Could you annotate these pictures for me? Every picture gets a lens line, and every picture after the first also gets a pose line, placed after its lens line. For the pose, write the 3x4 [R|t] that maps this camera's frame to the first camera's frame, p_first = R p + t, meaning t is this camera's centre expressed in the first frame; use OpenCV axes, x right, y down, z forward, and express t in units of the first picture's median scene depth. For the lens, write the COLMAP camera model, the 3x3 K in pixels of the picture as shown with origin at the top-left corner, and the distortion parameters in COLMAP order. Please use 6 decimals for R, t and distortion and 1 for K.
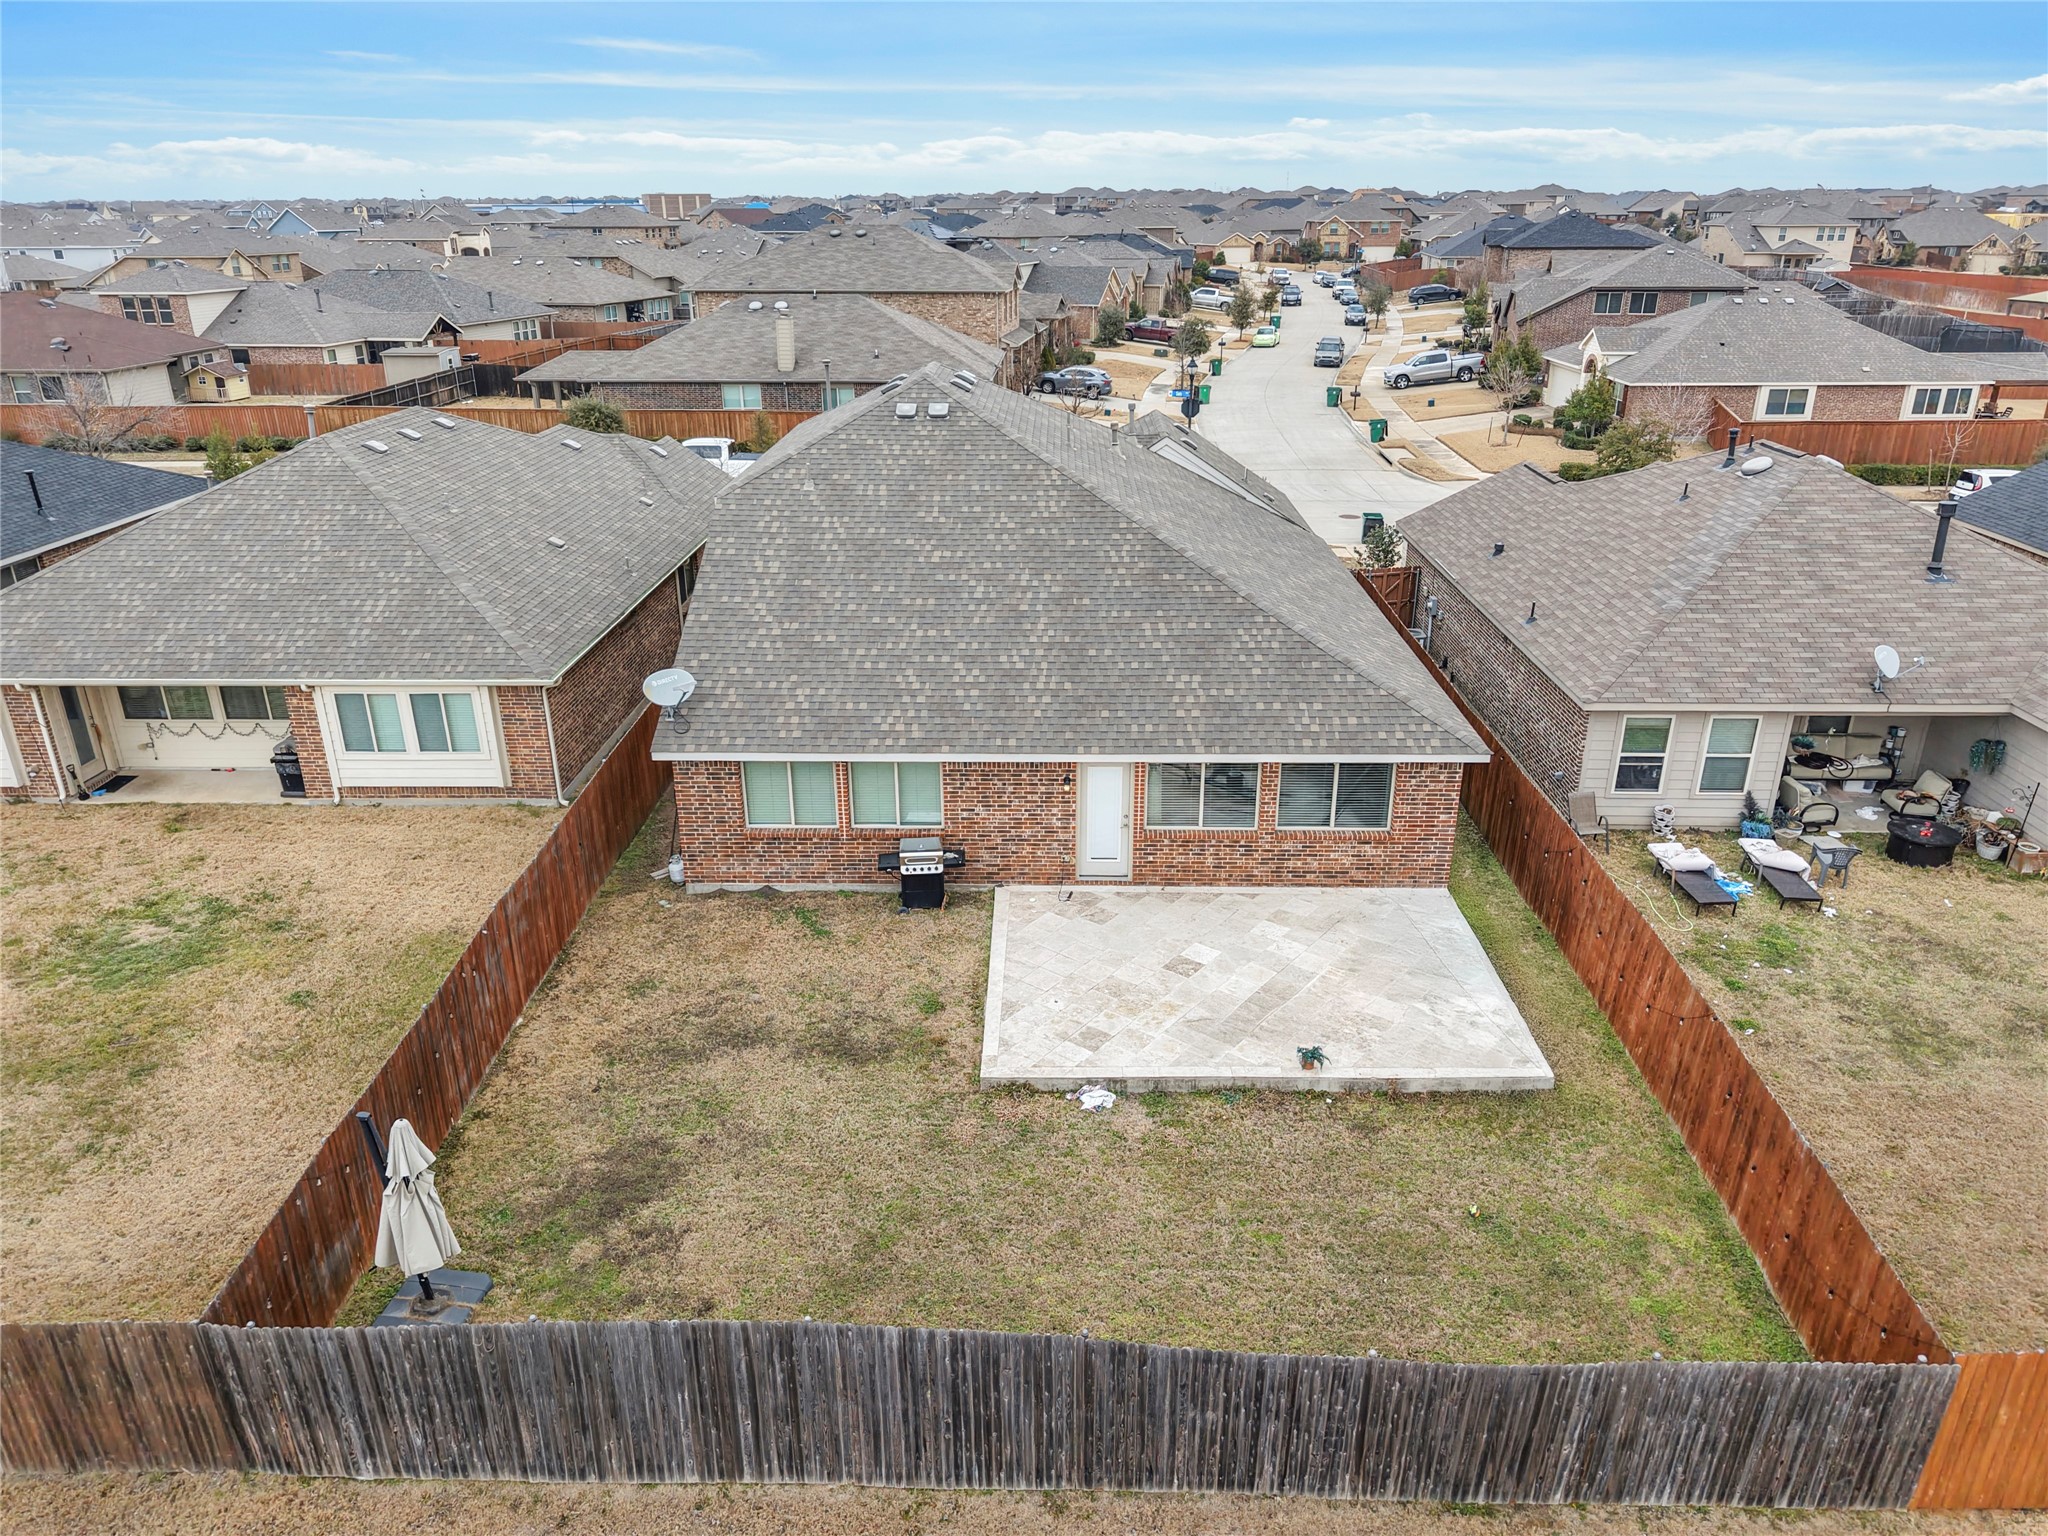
lens RADIAL K [[1410.5, 0, 1026.6], [0, 1410.5, 763.0], [0, 0, 1]] dist [0.009404, -0.004809]
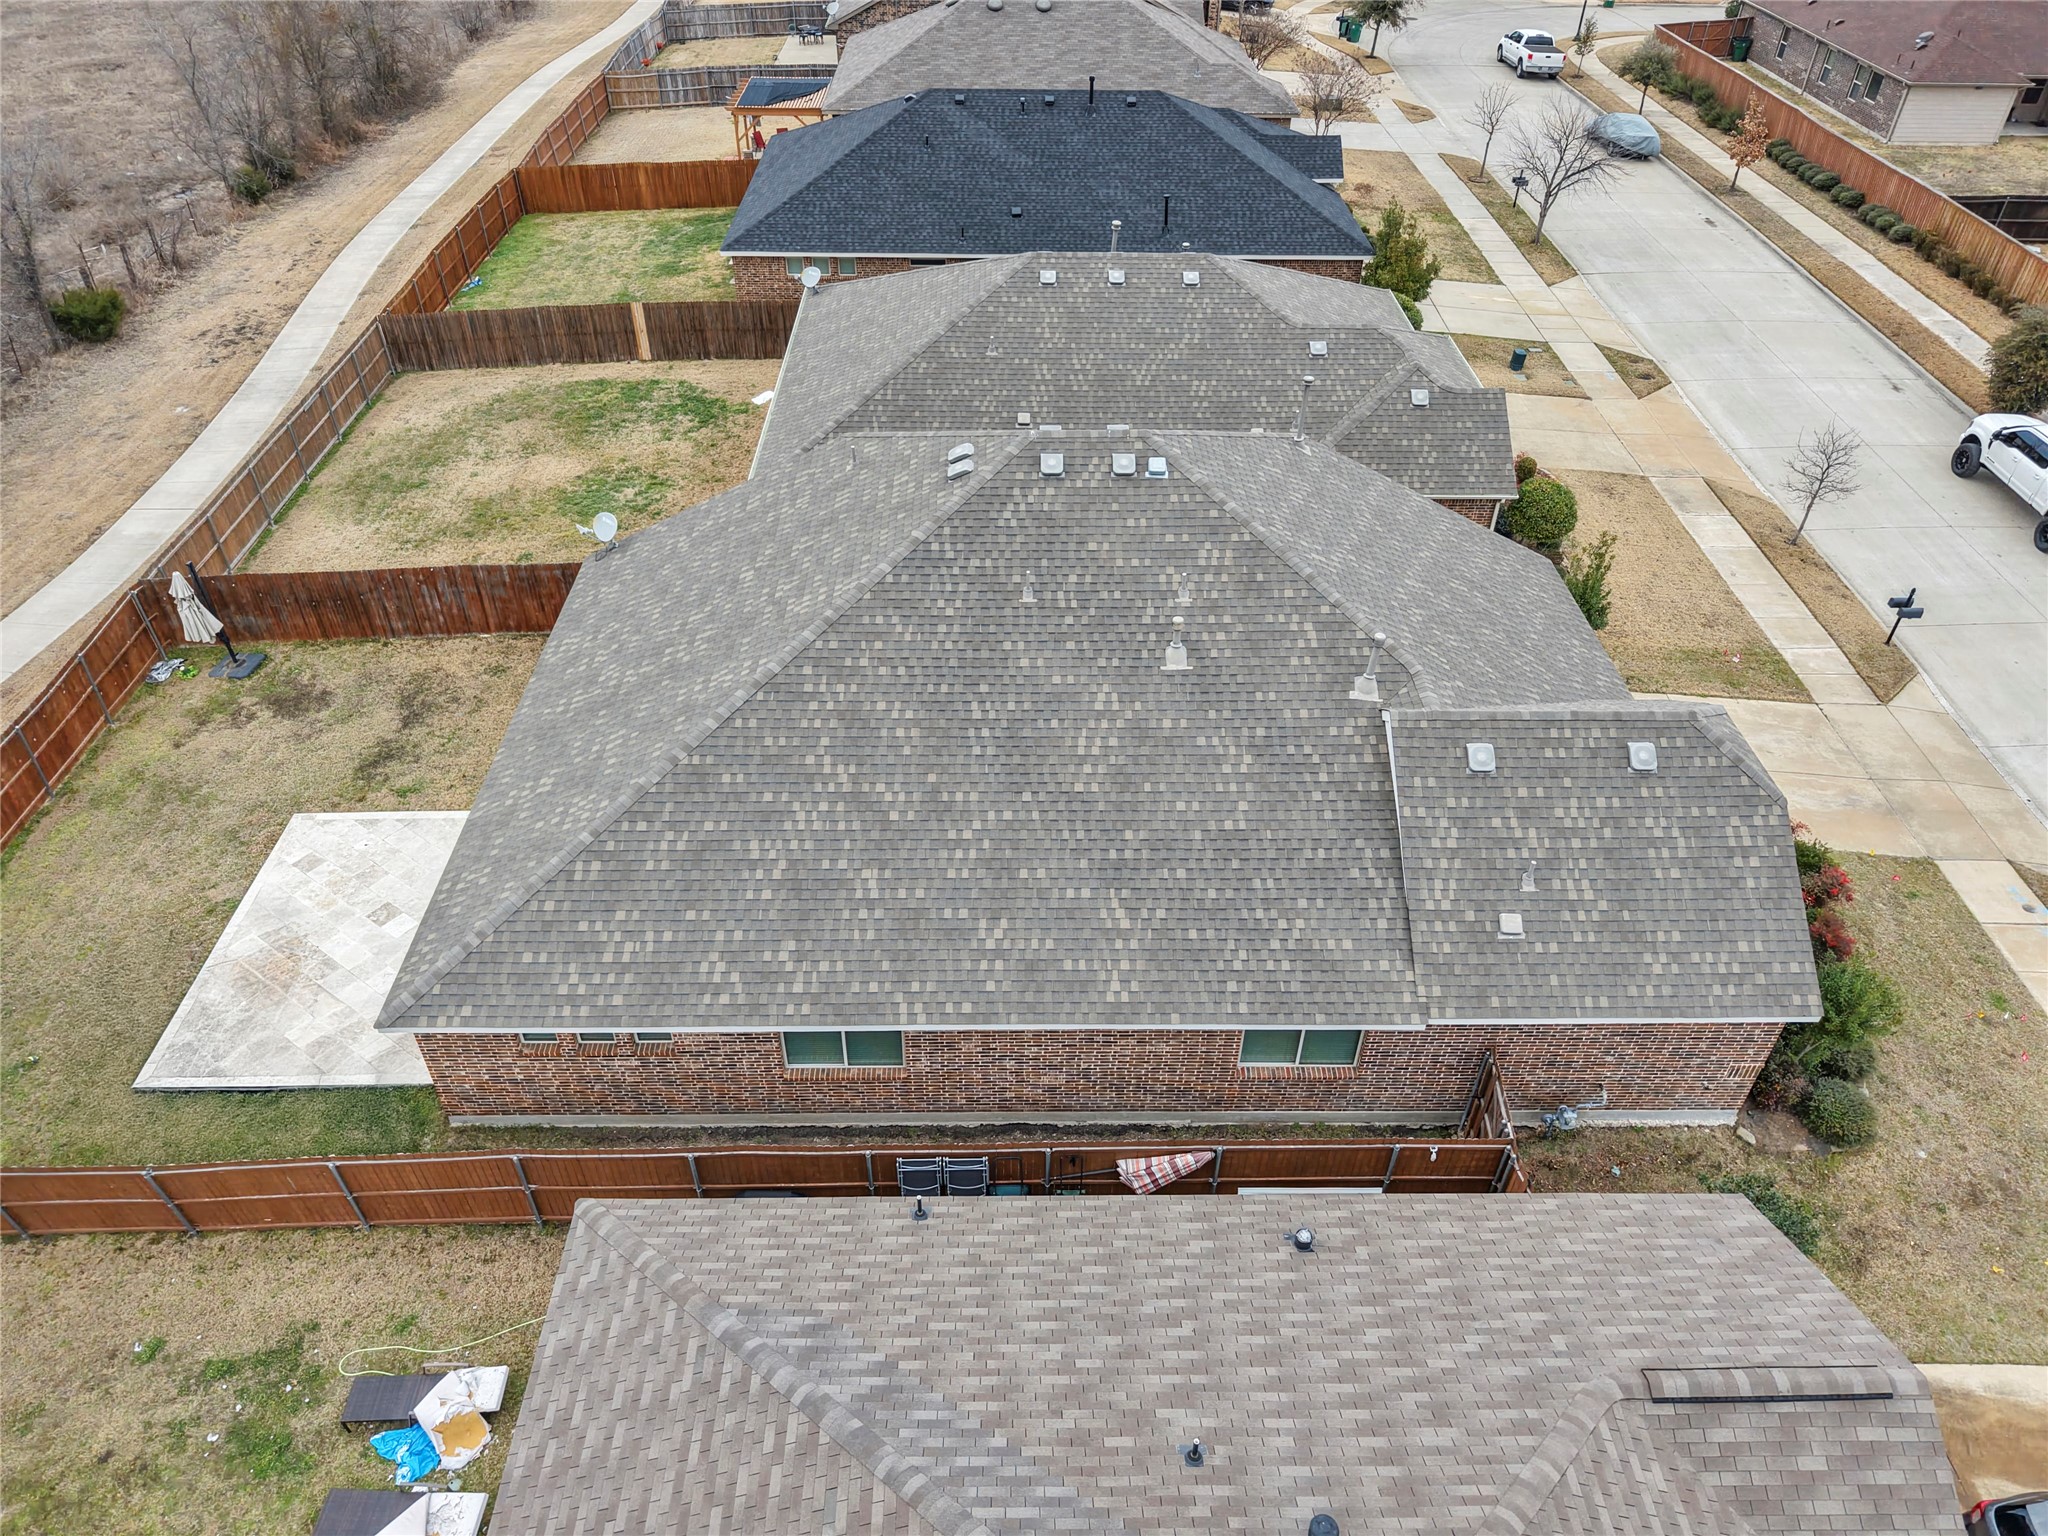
lens RADIAL K [[1401.1, 0, 1024.0], [0, 1401.1, 768.0], [0, 0, 1]] dist [0.001023, 0.004653]
pose [[0.034777, 0.632548, -0.773740, 0.796118], [-0.379293, 0.724638, 0.575358, -0.687758], [0.924623, 0.273465, 0.265122, 0.927380]]
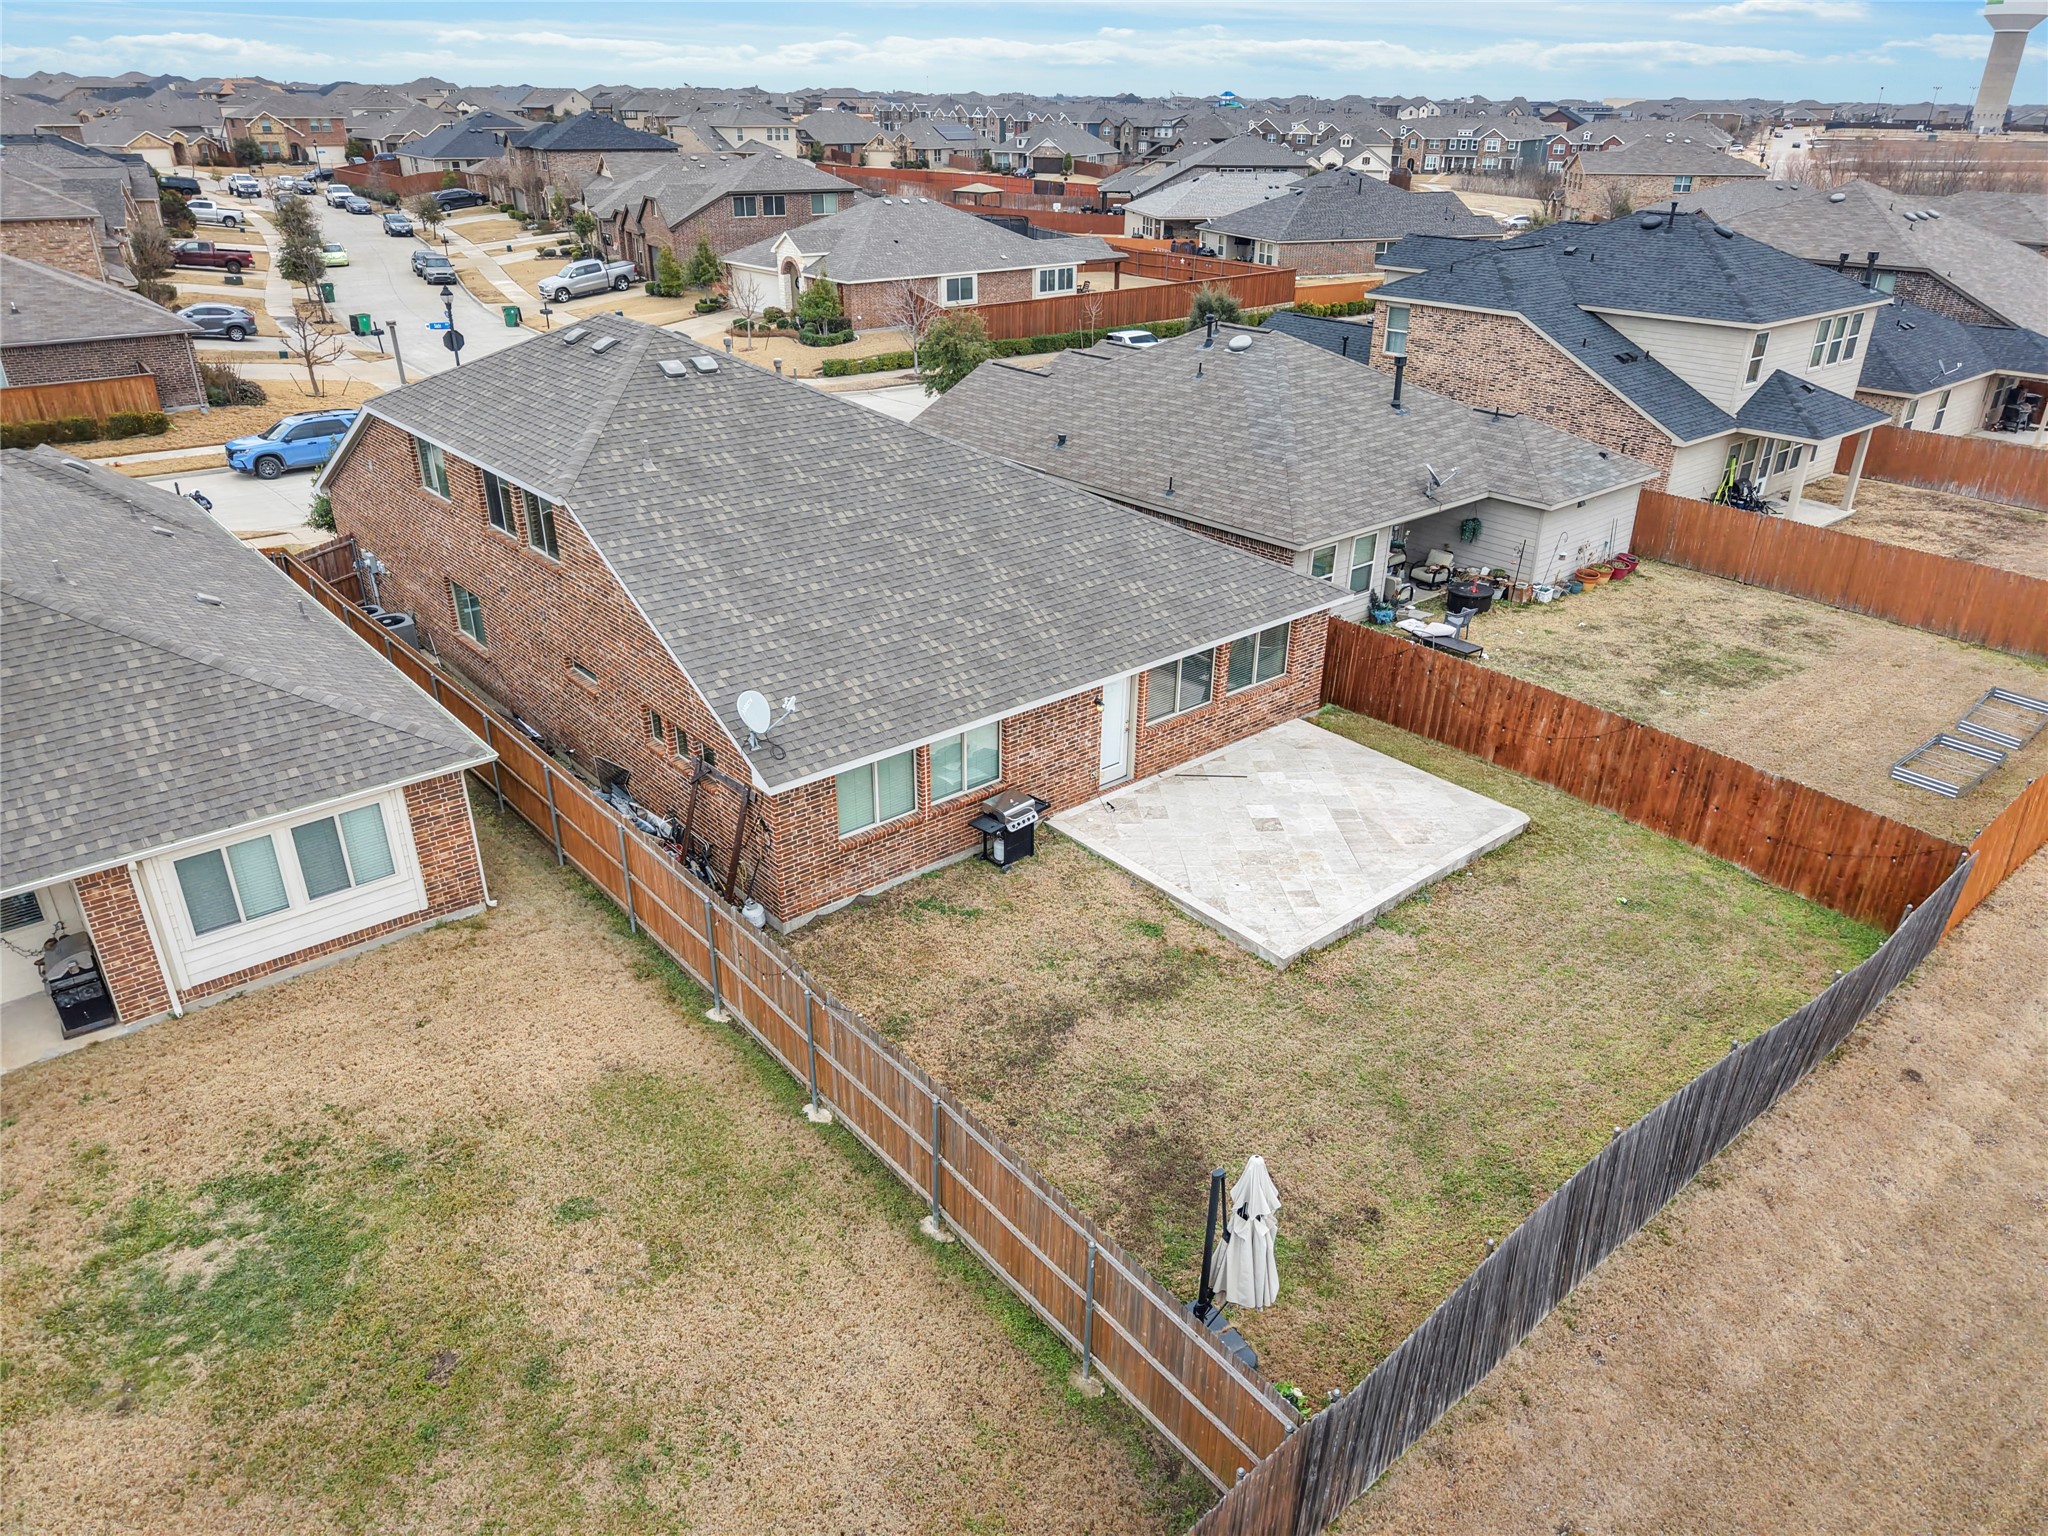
lens RADIAL K [[1373.5, 0, 1035.0], [0, 1373.5, 768.6], [0, 0, 1]] dist [0.009585, -0.004448]
pose [[0.741883, -0.283293, 0.607746, -0.562731], [0.235636, 0.958706, 0.159246, -0.099338], [-0.627762, 0.025065, 0.778001, 0.195955]]
